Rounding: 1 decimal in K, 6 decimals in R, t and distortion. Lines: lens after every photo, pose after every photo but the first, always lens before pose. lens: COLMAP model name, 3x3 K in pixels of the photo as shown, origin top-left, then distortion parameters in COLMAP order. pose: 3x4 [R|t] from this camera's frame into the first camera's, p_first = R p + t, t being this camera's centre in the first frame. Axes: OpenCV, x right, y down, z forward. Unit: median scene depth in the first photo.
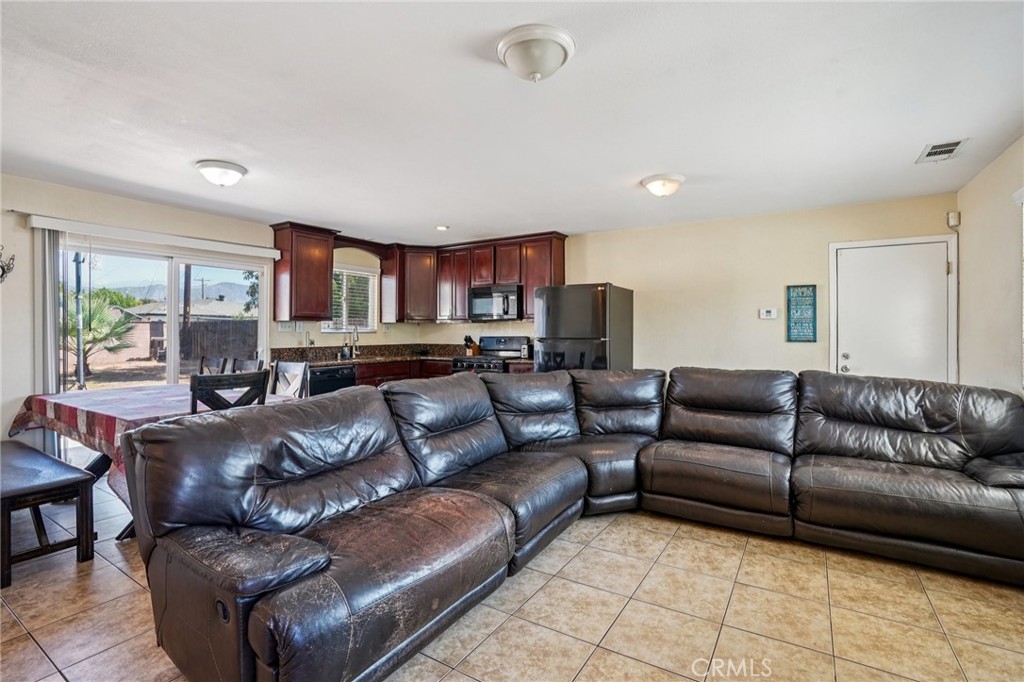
lens RADIAL K [[481.3, 0, 512.0], [0, 481.3, 341.0], [0, 0, 1]] dist [-0.044783, 0.000301]
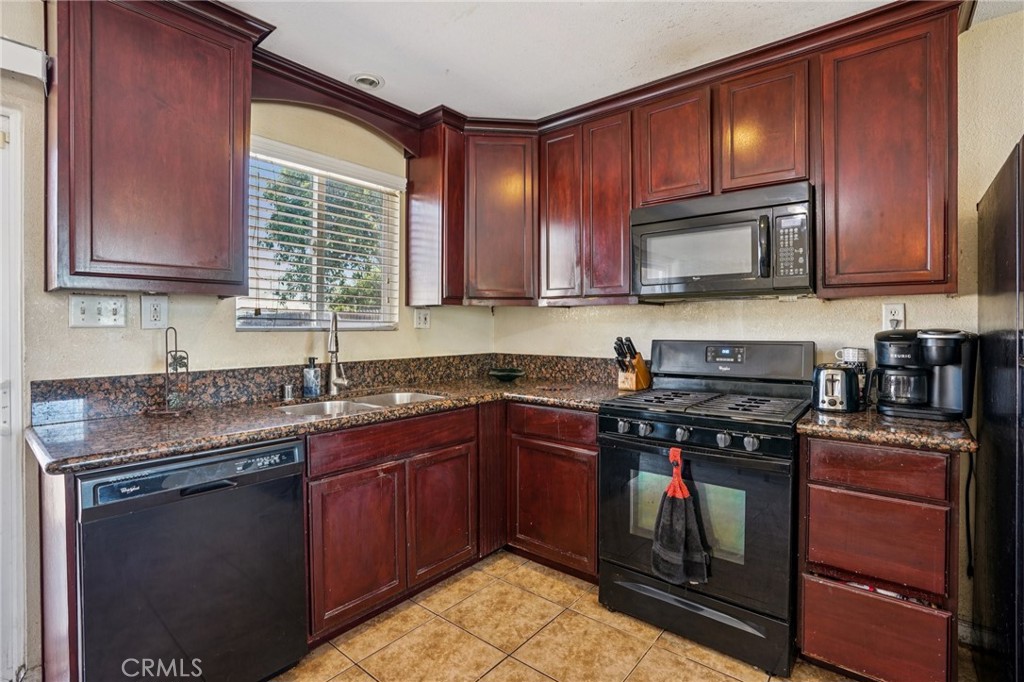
lens RADIAL K [[481.3, 0, 512.0], [0, 481.3, 341.0], [0, 0, 1]] dist [-0.044783, 0.000301]
pose [[0.992703, 0.002175, -0.120568, -0.134060], [-0.001118, 0.999960, 0.008833, -0.011453], [0.120583, -0.008634, 0.992666, 0.604644]]
